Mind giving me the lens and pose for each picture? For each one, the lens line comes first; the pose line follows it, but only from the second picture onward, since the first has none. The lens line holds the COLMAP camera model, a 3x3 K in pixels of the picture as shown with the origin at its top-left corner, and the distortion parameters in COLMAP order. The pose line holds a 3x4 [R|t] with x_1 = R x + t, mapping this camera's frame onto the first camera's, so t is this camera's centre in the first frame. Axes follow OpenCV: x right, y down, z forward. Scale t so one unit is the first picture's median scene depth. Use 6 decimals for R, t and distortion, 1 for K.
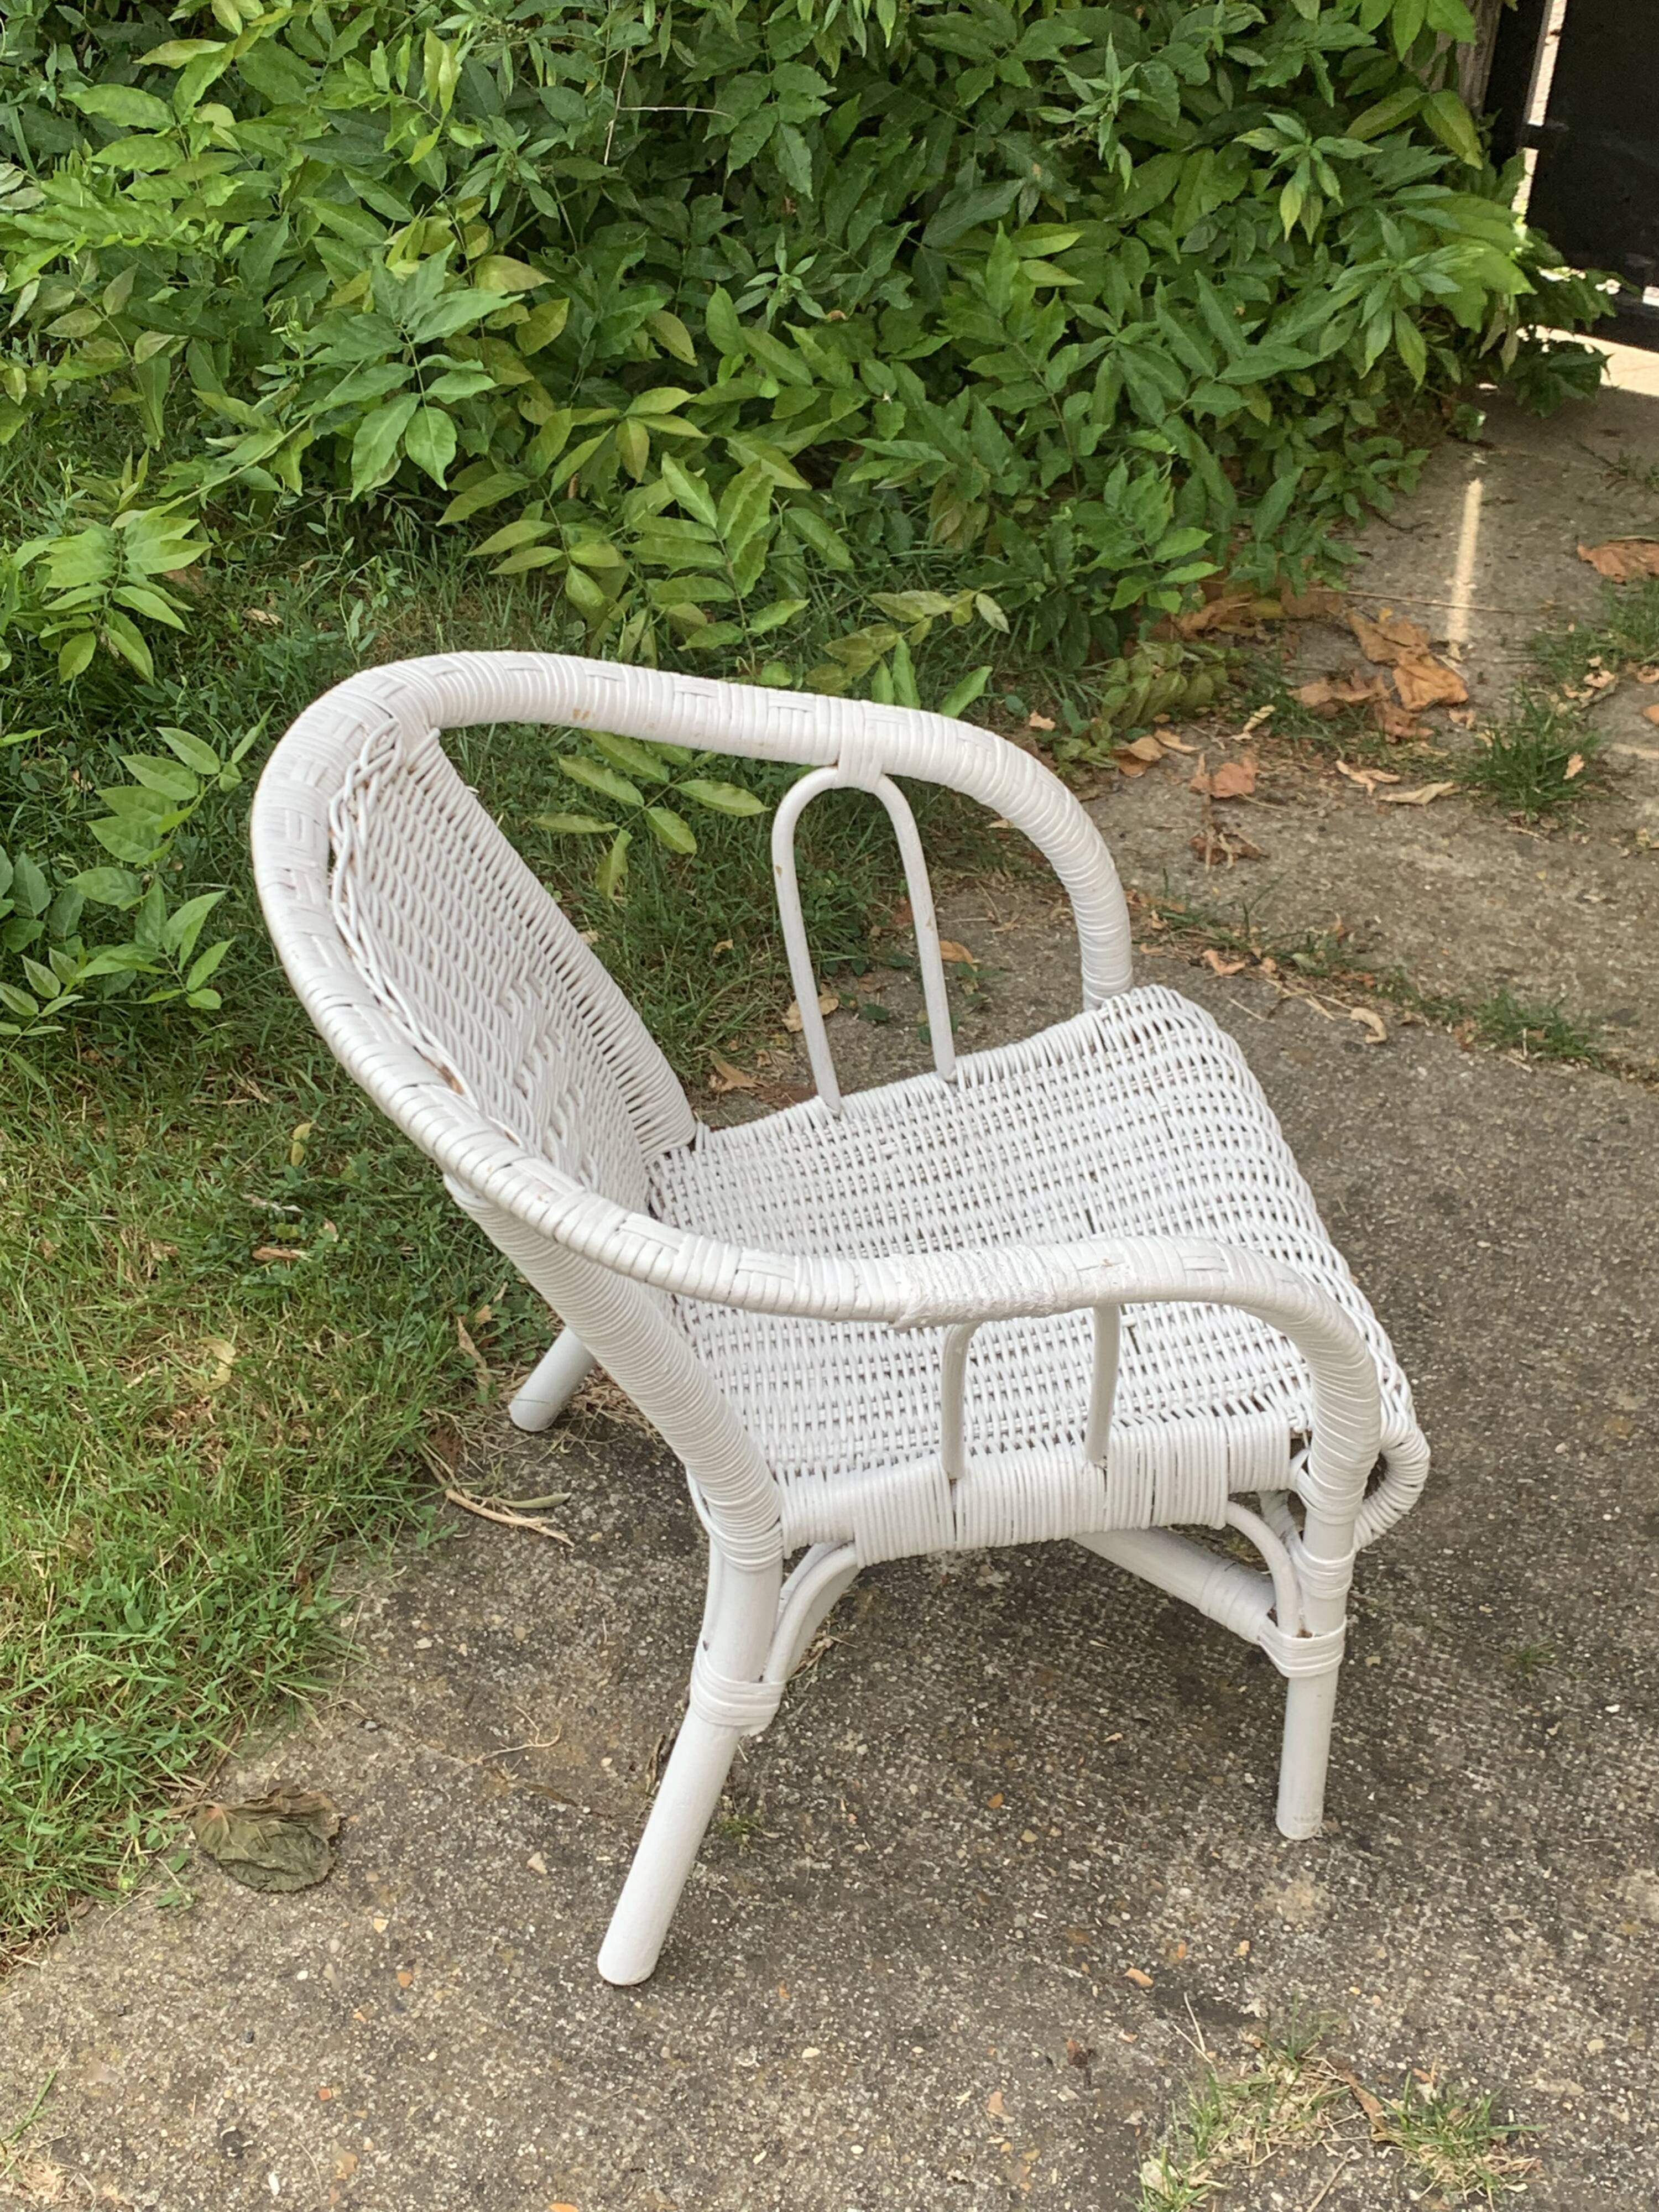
lens RADIAL K [[2818.5, 0, 865.7], [0, 2818.5, 1055.0], [0, 0, 1]] dist [0.195648, -0.615796]
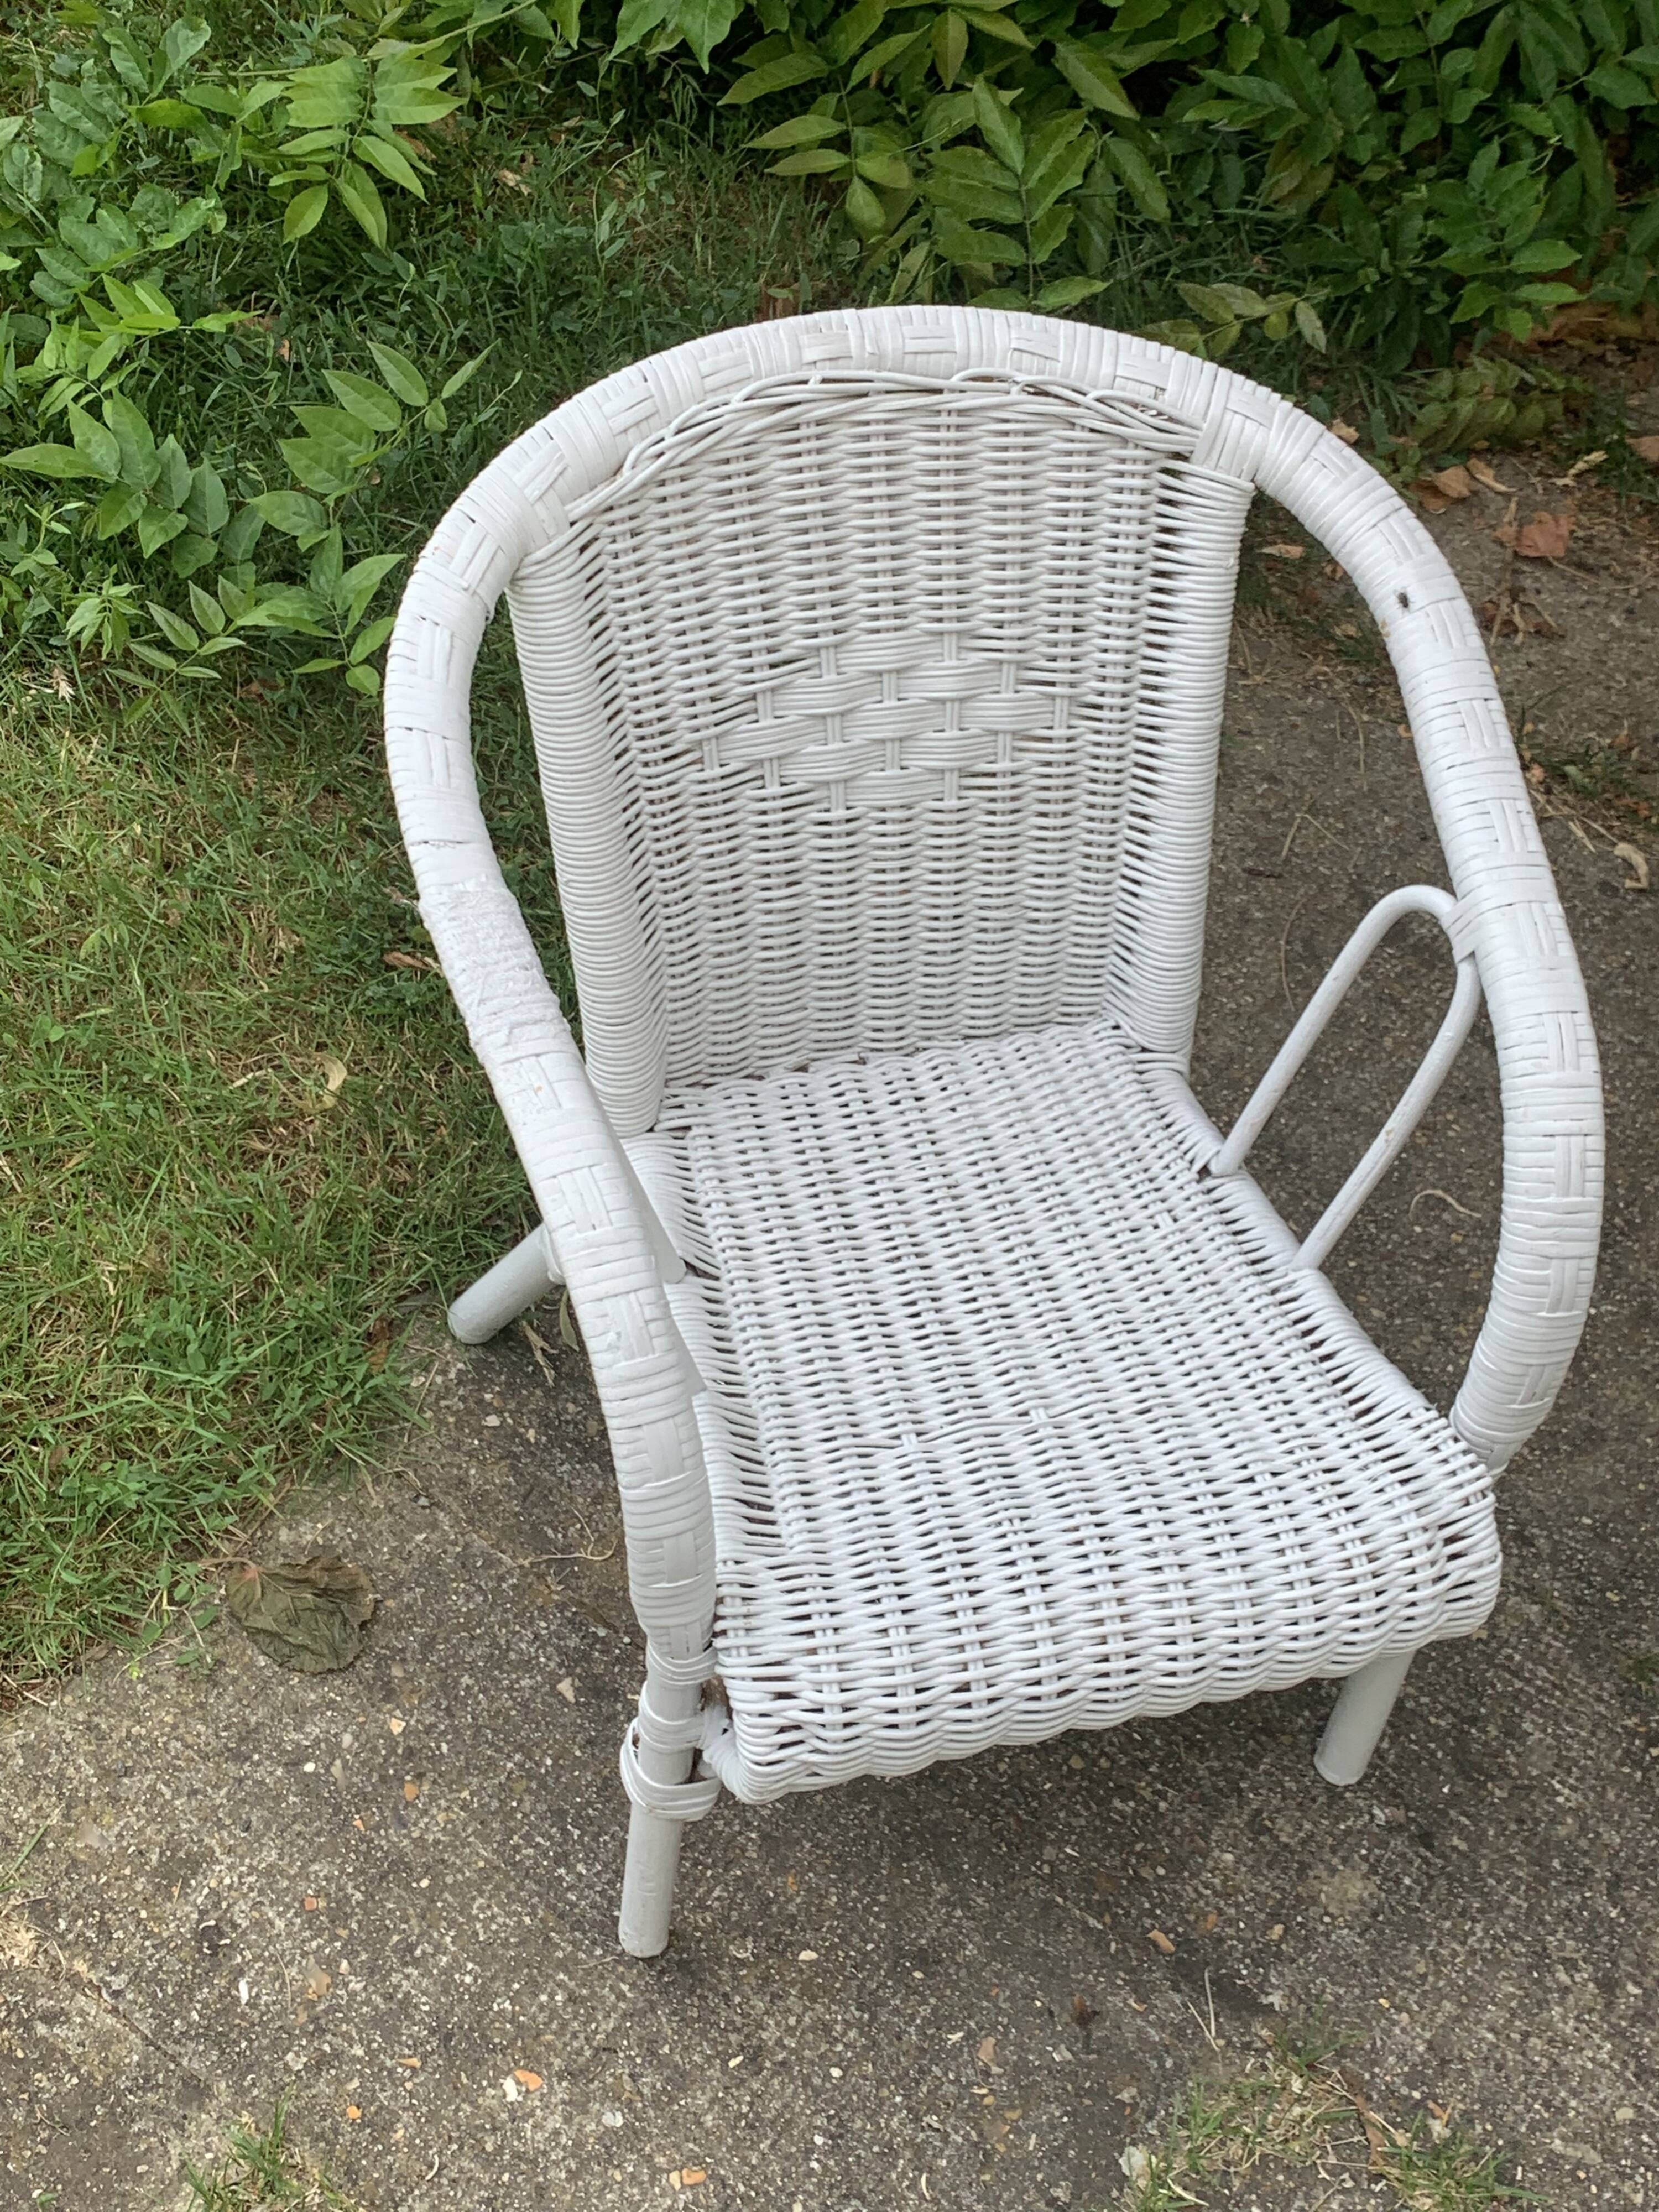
lens RADIAL K [[2817.9, 0, 840.4], [0, 2817.9, 1055.4], [0, 0, 1]] dist [0.208462, -0.676755]
pose [[0.981330, 0.182031, -0.062105, -0.003473], [-0.167037, 0.966679, 0.193983, -0.116759], [0.095347, -0.179988, 0.979037, 0.100485]]
